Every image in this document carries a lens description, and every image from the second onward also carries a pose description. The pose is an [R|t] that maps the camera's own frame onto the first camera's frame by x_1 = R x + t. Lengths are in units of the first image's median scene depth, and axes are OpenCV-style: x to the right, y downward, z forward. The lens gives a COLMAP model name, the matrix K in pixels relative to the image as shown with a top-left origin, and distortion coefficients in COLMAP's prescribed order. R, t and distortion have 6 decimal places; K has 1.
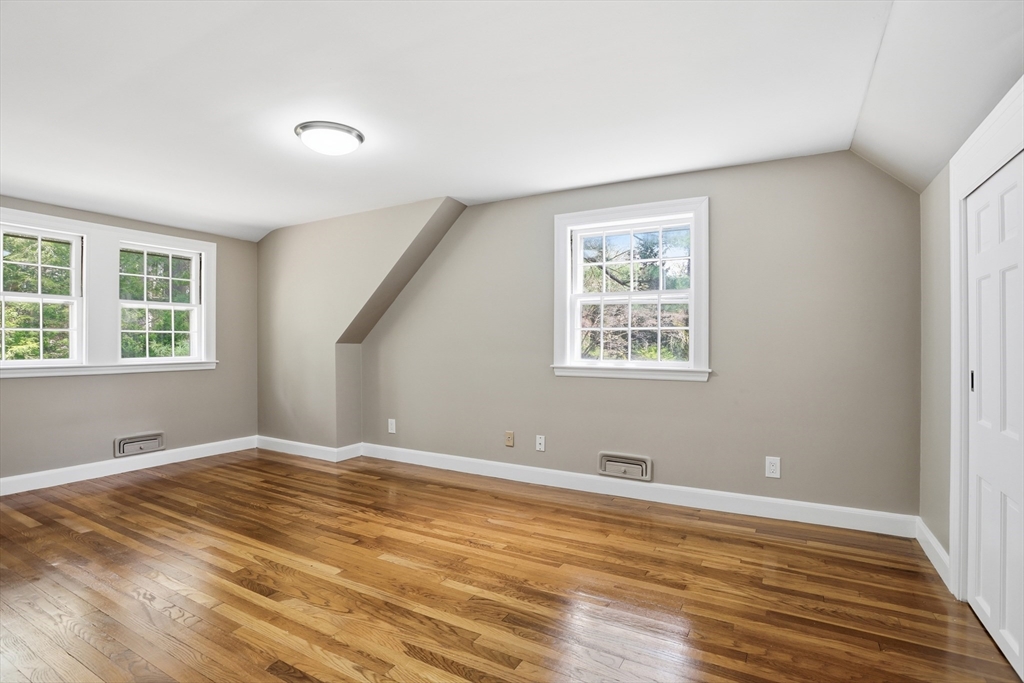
lens RADIAL K [[500.2, 0, 514.6], [0, 500.2, 342.4], [0, 0, 1]] dist [-0.088830, 0.042417]
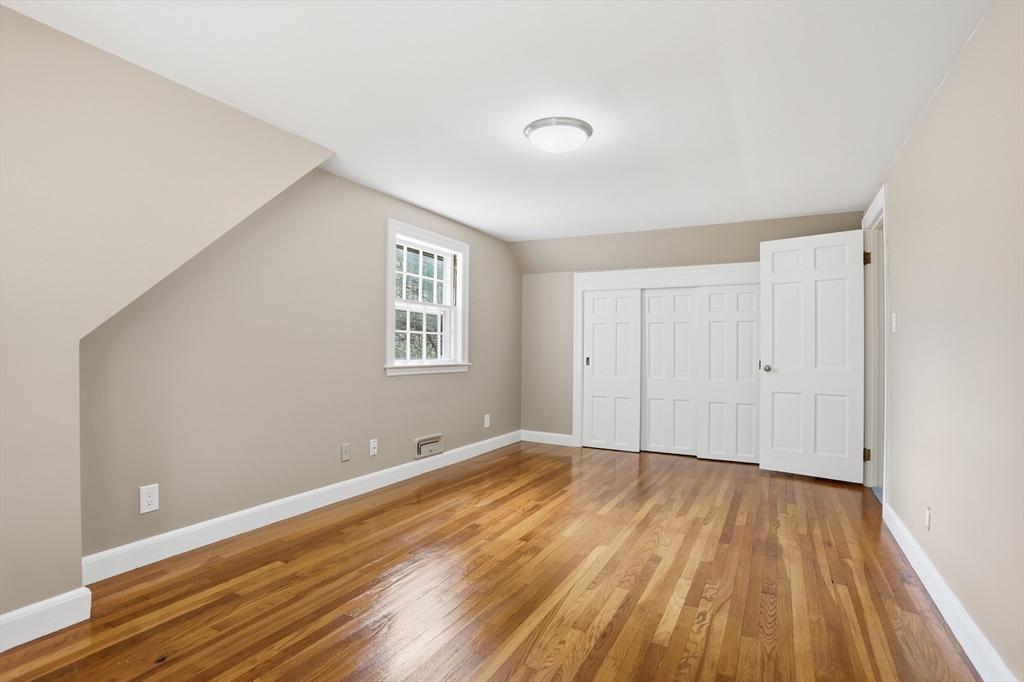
lens RADIAL K [[499.1, 0, 521.5], [0, 499.1, 350.3], [0, 0, 1]] dist [-0.081591, 0.032570]
pose [[-0.029959, -0.007240, 0.999525, -1.209061], [-0.015282, 0.999860, 0.006784, 0.003900], [-0.999434, -0.015071, -0.030065, 0.985678]]
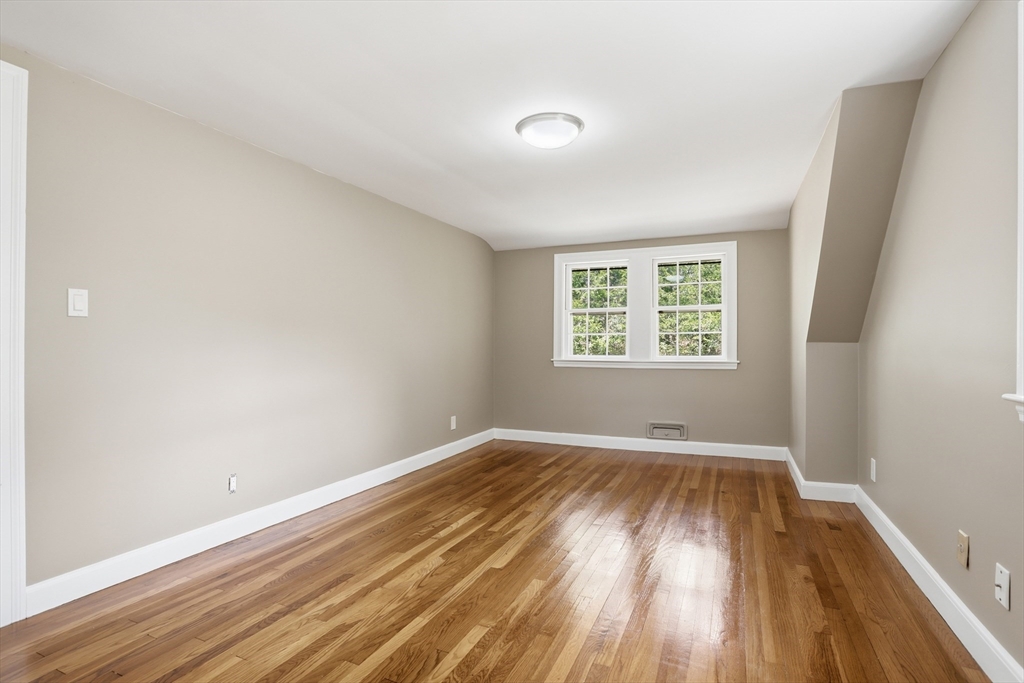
lens RADIAL K [[500.2, 0, 514.6], [0, 500.2, 342.4], [0, 0, 1]] dist [-0.088830, 0.042417]
pose [[0.090813, -0.005898, -0.995851, 0.531204], [0.004144, 0.999976, -0.005544, 0.006389], [0.995859, -0.003623, 0.090835, 0.756038]]
